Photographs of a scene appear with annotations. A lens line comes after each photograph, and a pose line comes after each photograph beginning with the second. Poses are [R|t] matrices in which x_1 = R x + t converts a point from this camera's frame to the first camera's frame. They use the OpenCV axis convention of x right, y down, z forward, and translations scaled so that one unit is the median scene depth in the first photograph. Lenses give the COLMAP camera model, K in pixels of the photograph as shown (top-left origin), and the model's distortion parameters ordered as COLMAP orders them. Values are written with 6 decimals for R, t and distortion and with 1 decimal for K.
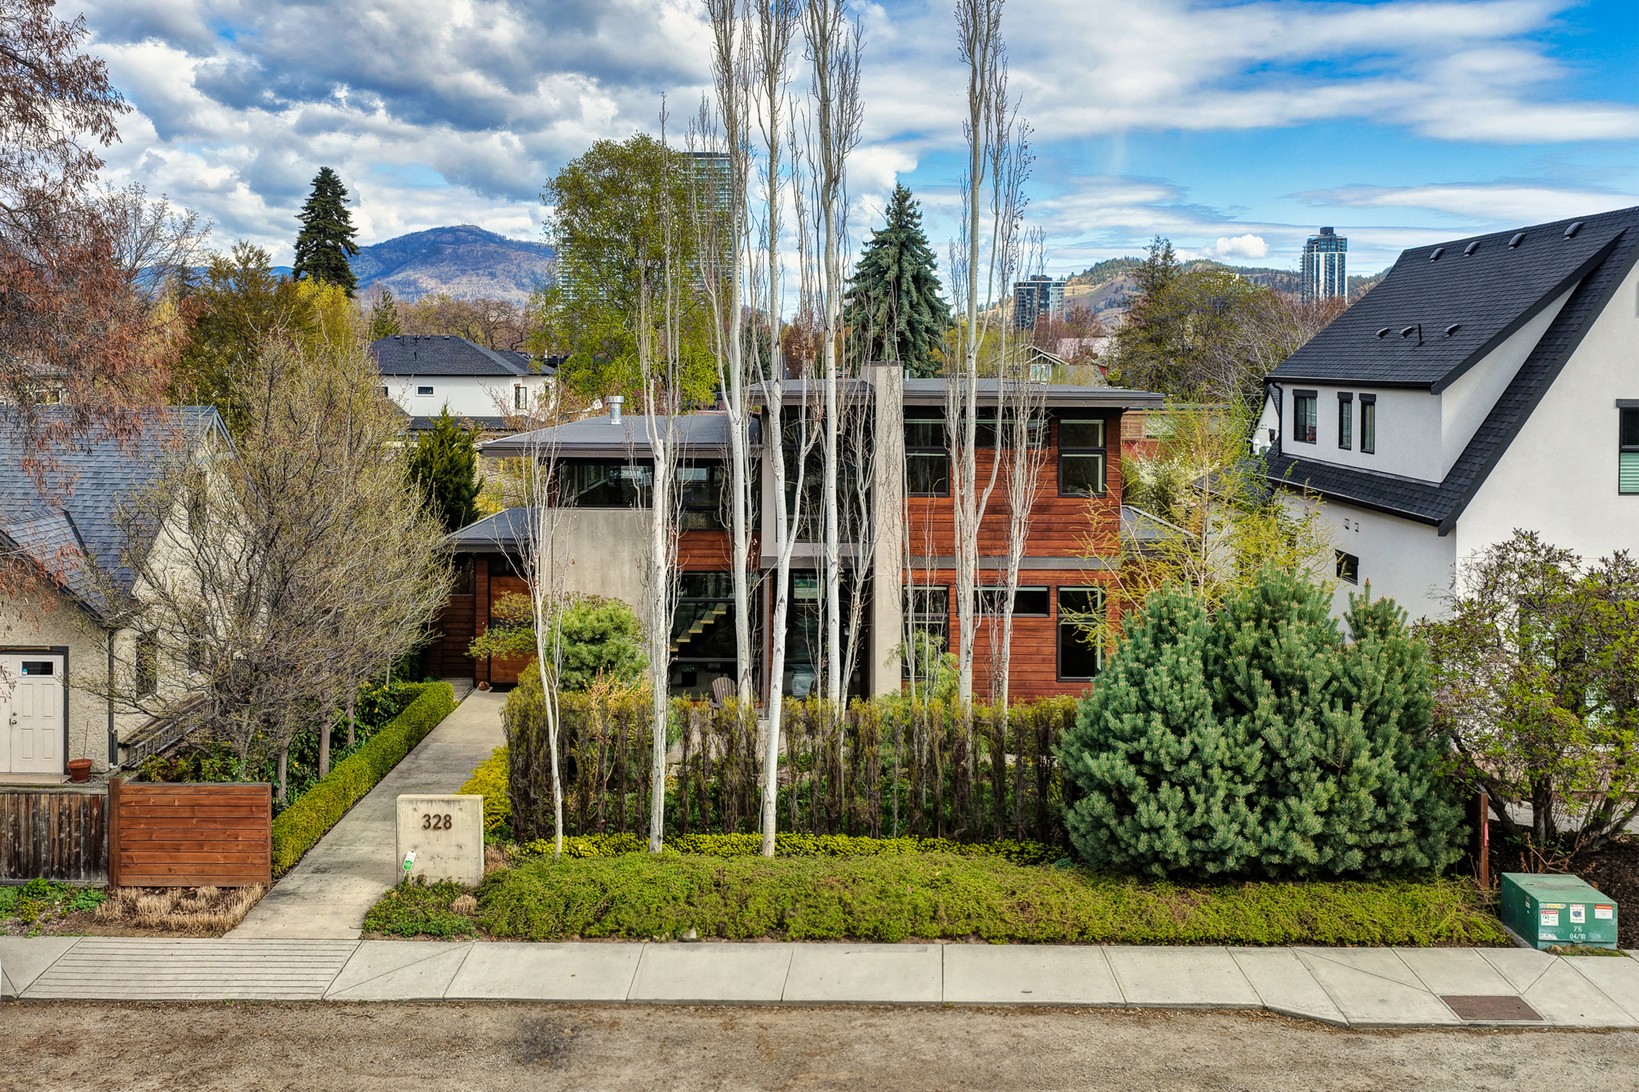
lens RADIAL K [[1116.7, 0, 819.5], [0, 1116.7, 546.0], [0, 0, 1]] dist [0.000397, -0.003196]
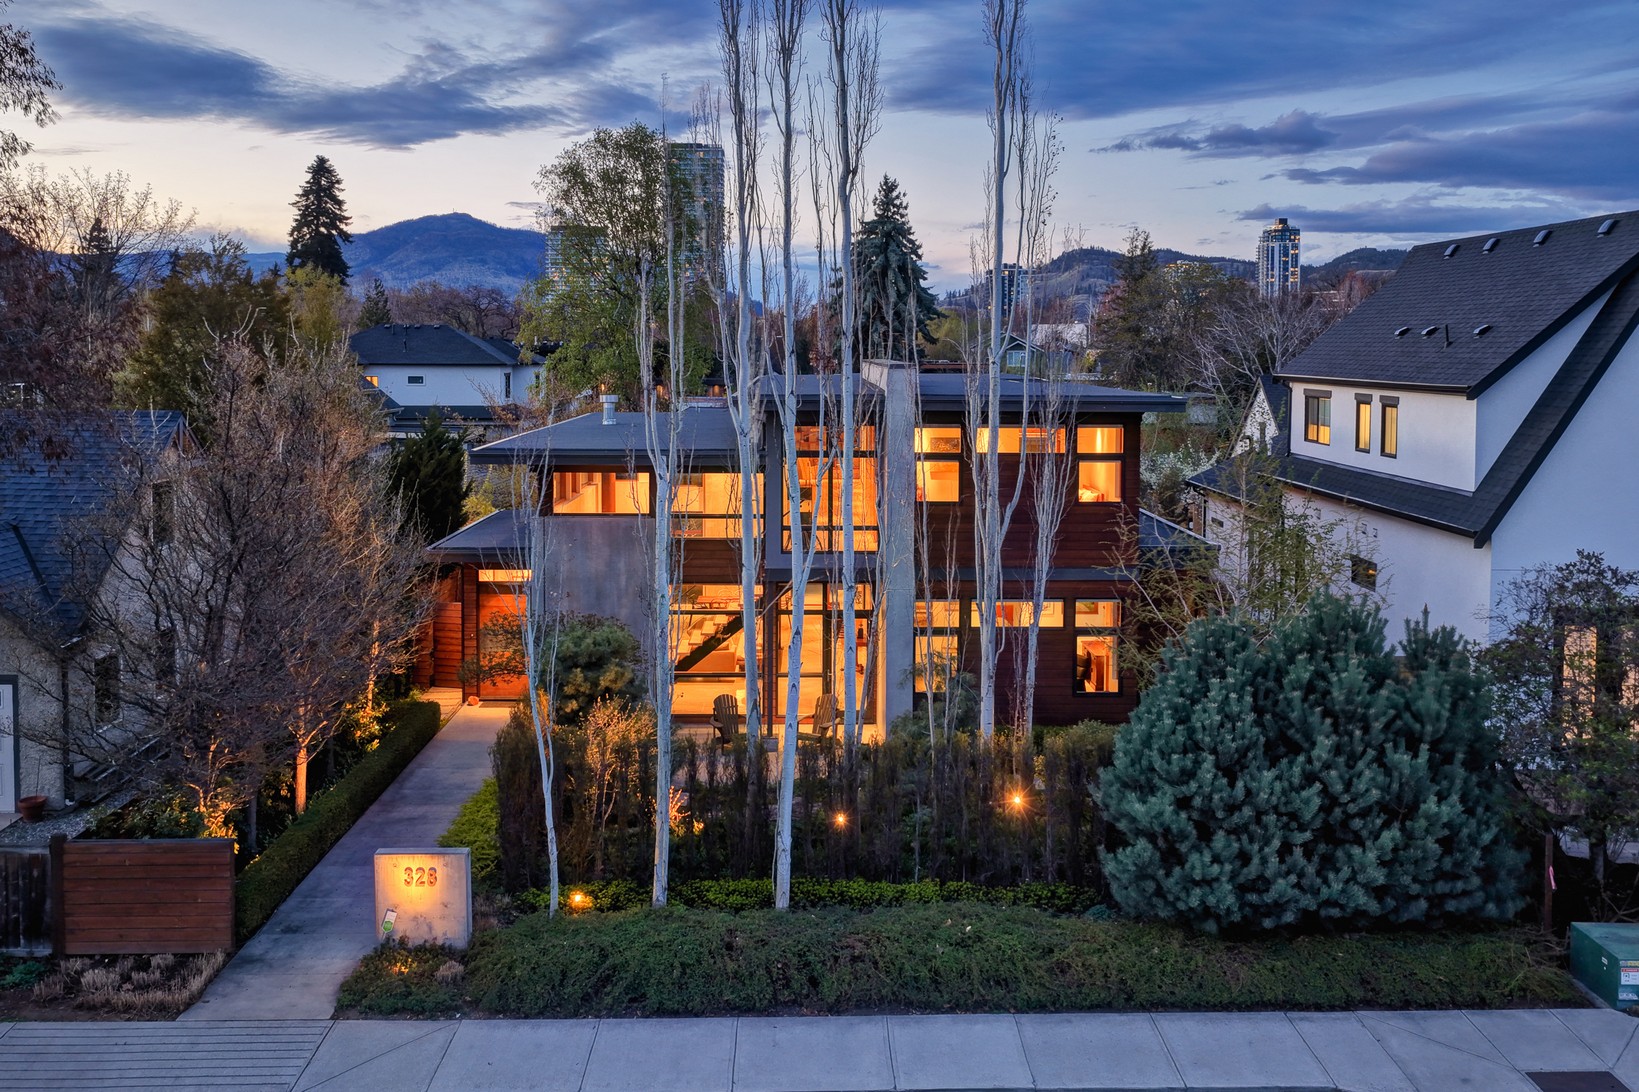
lens RADIAL K [[1078.7, 0, 818.2], [0, 1078.7, 534.2], [0, 0, 1]] dist [-0.001642, 0.002697]
pose [[0.999880, -0.000073, 0.015517, -0.030867], [-0.000051, 0.999968, 0.007979, -0.038364], [-0.015517, -0.007979, 0.999848, 0.116076]]
